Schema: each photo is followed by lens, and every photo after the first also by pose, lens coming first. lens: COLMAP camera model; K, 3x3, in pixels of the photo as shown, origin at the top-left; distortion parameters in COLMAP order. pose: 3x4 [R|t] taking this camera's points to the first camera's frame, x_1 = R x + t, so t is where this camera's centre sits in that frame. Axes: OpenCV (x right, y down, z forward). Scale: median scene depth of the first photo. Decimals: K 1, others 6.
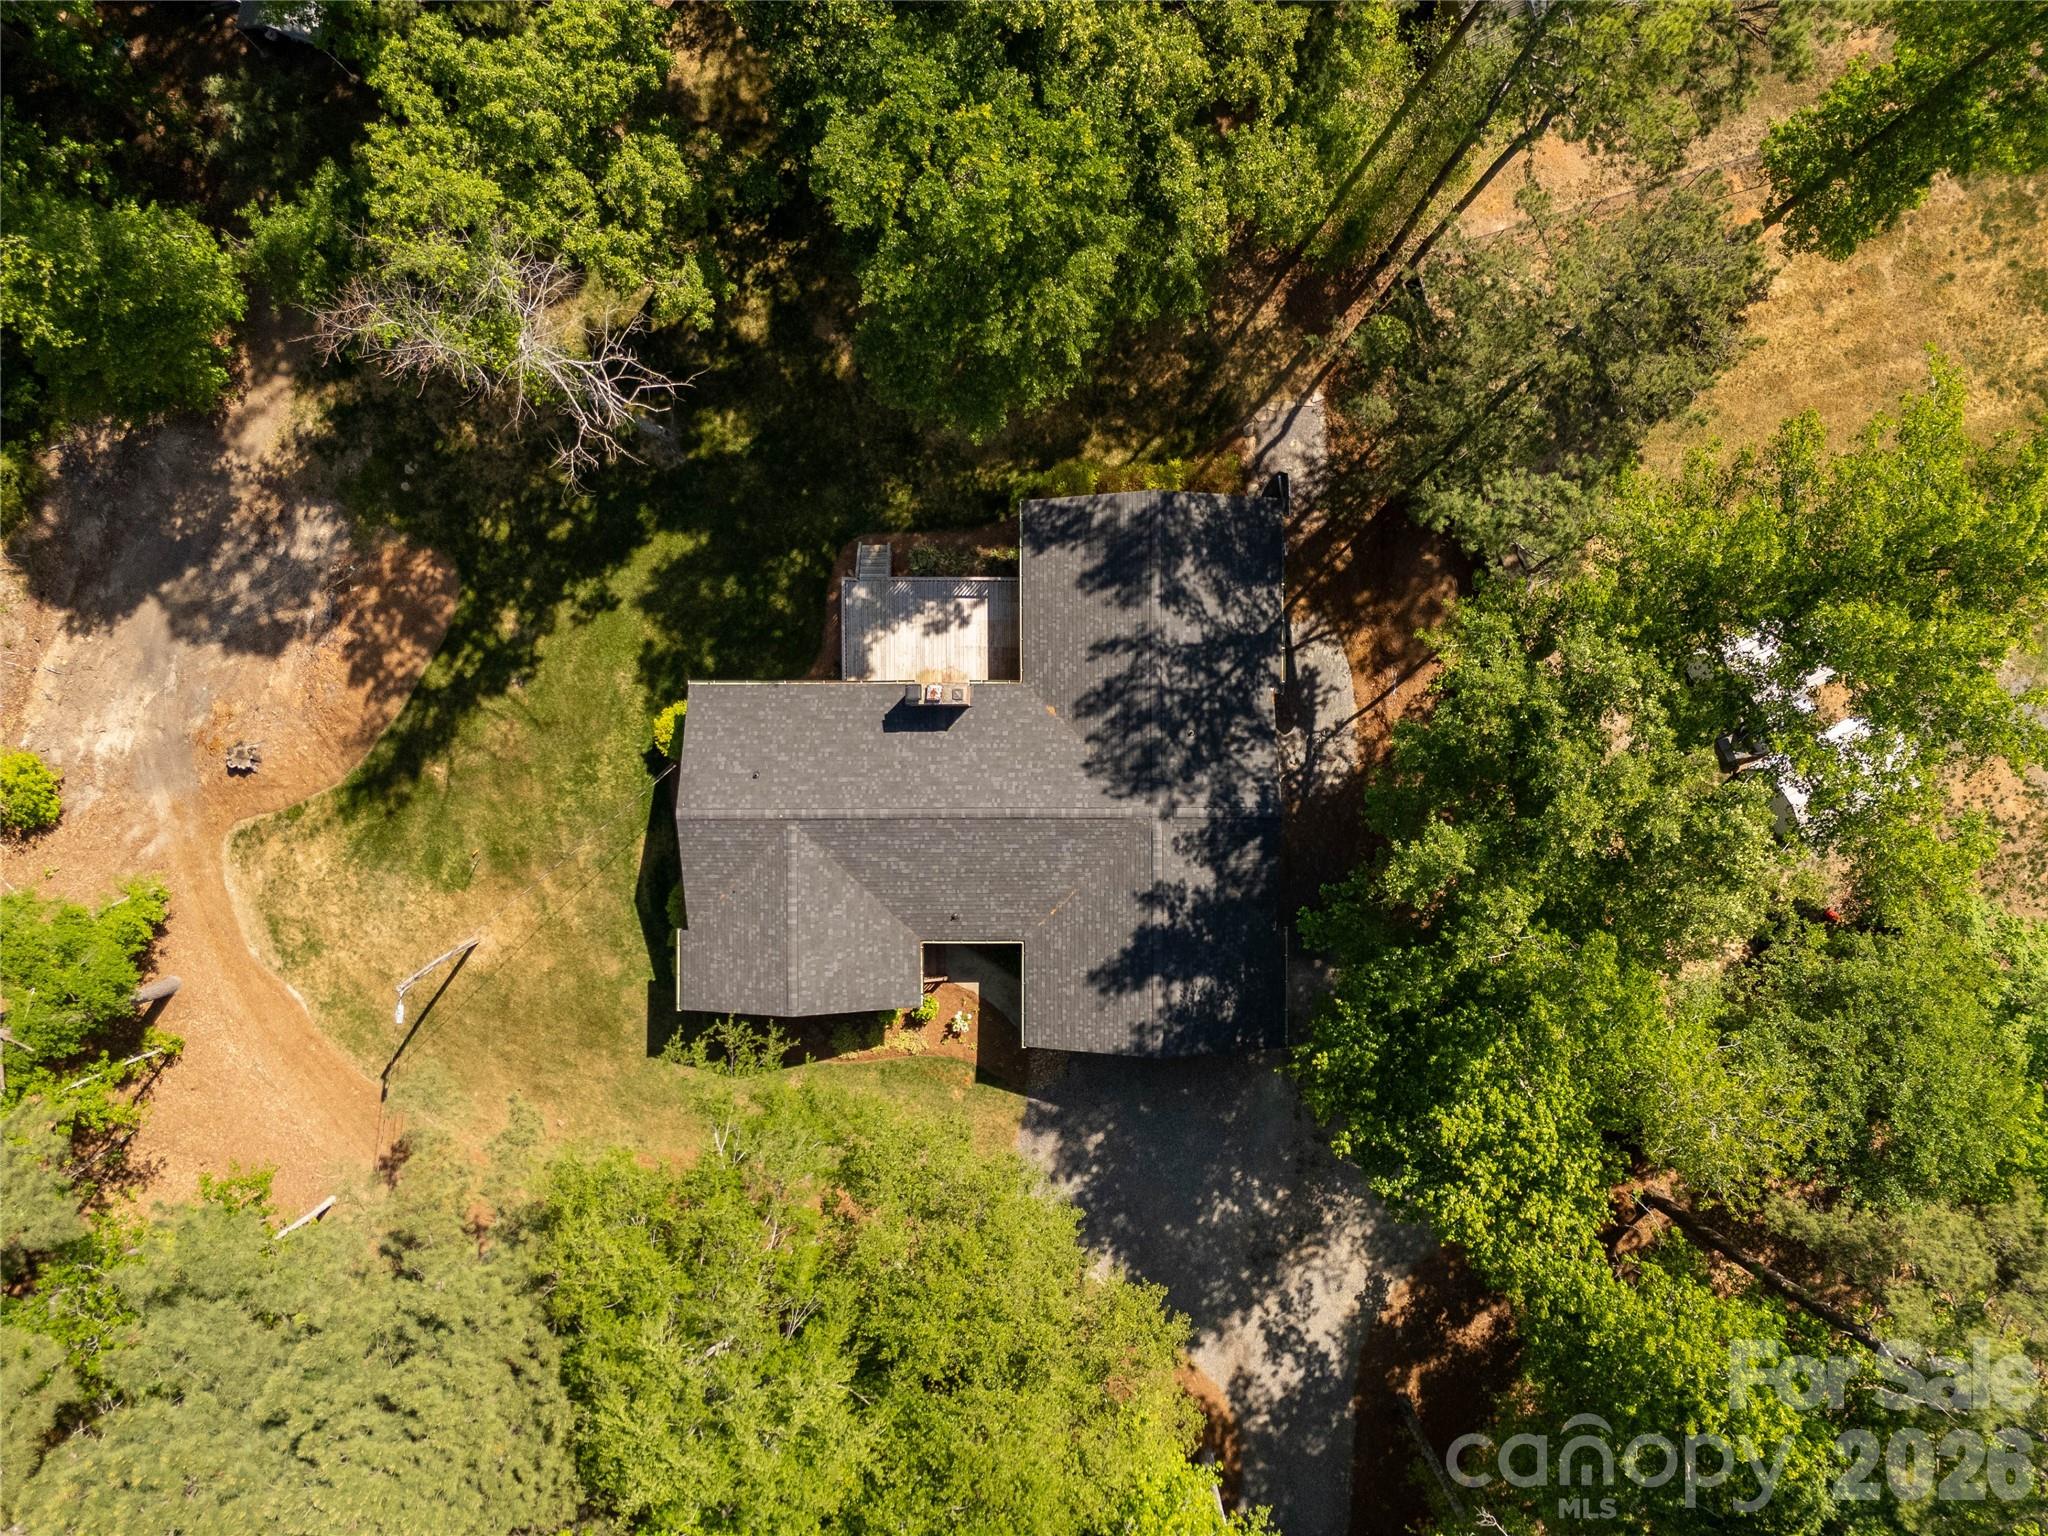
lens RADIAL K [[1496.0, 0, 1020.9], [0, 1496.0, 777.6], [0, 0, 1]] dist [0.077005, -0.057988]
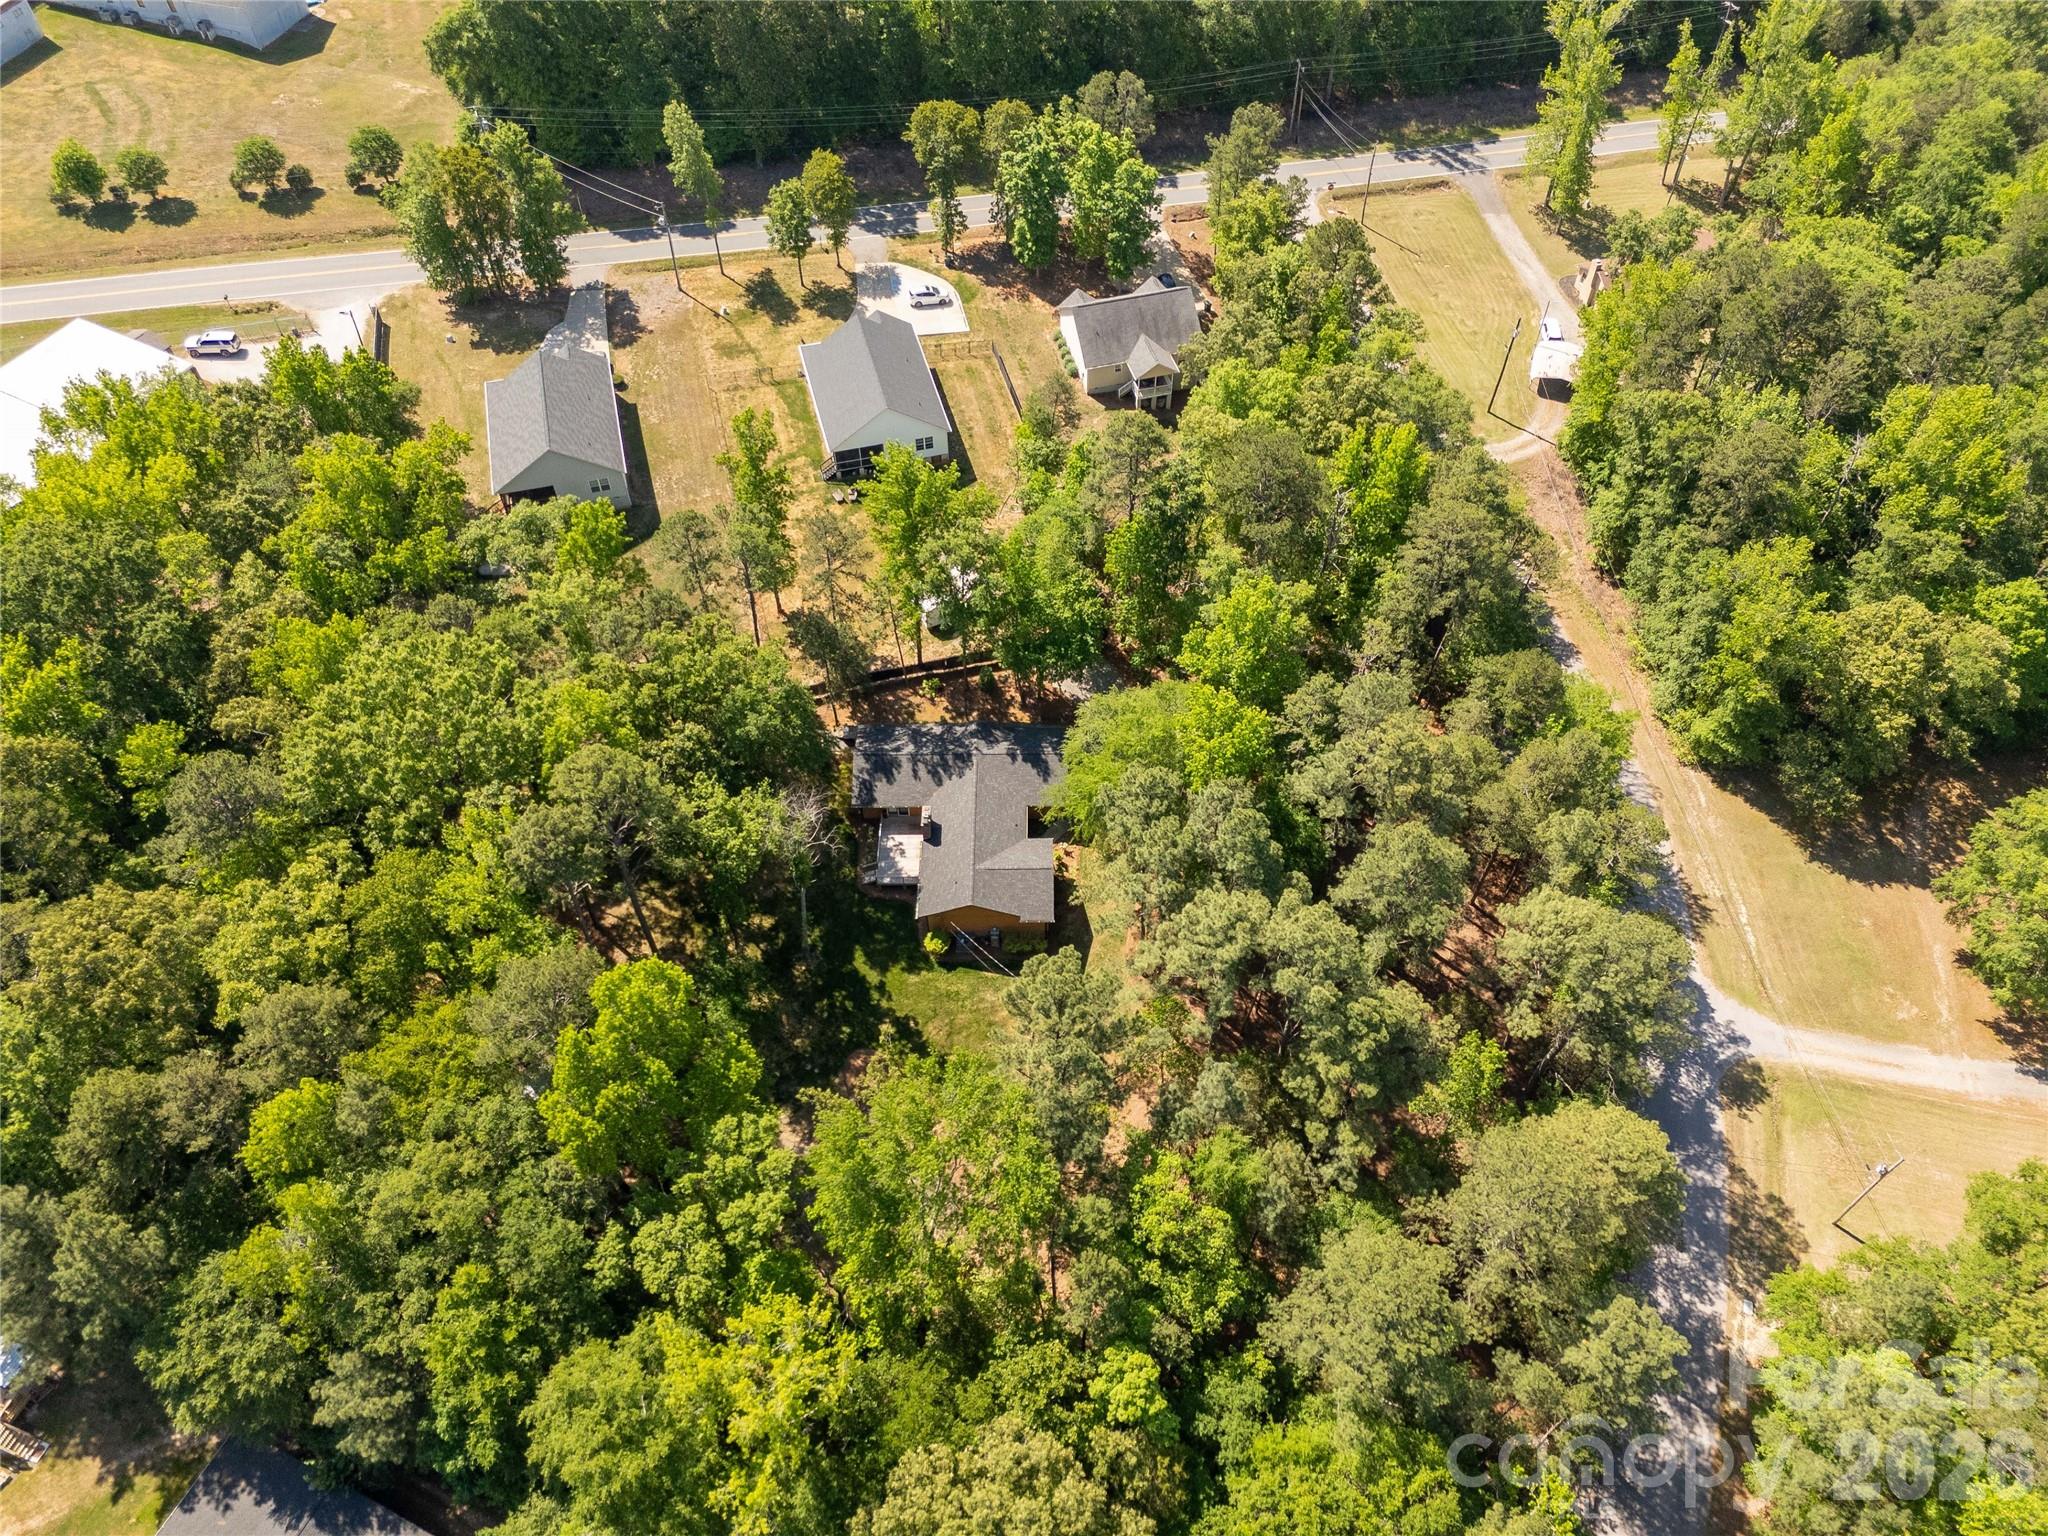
lens RADIAL K [[1496.0, 0, 1020.9], [0, 1496.0, 777.6], [0, 0, 1]] dist [0.077005, -0.057988]
pose [[0.007505, -0.770789, 0.637047, -1.478023], [0.999865, -0.003542, -0.016064, 0.127921], [0.014639, 0.637081, 0.770658, -0.915918]]
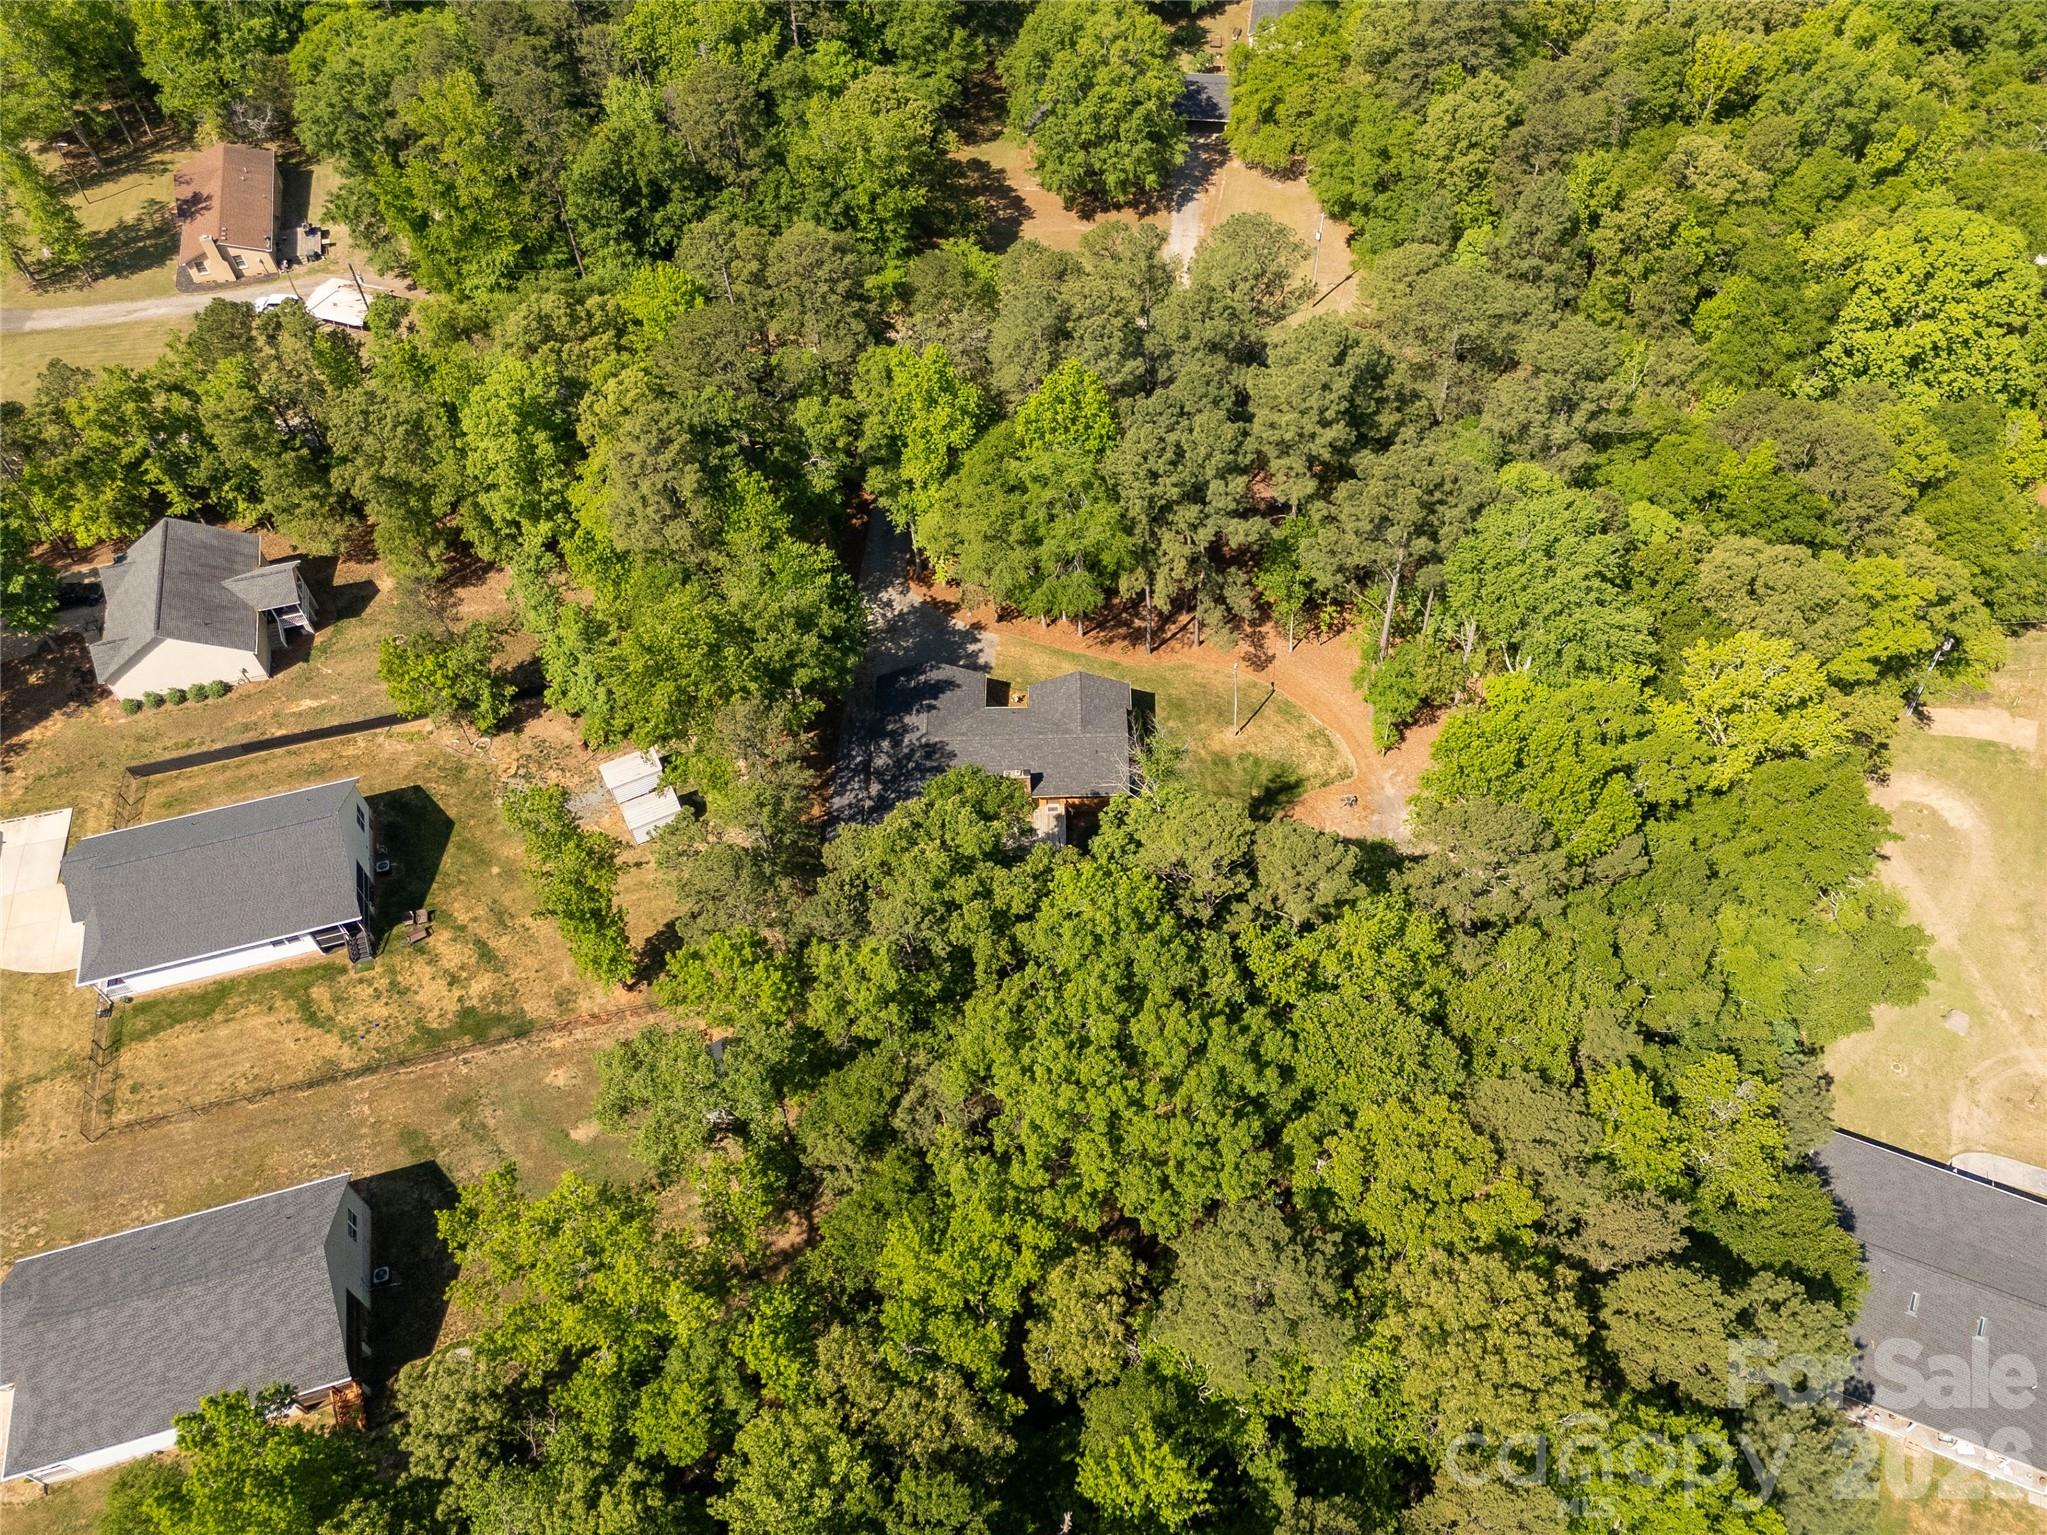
lens RADIAL K [[1617.3, 0, 1107.8], [0, 1617.3, 708.5], [0, 0, 1]] dist [0.070831, -0.060848]
pose [[-0.999377, 0.034490, 0.007506, -0.199304], [-0.022411, -0.784288, 0.619992, -1.401647], [0.027270, 0.619437, 0.784572, -0.940982]]
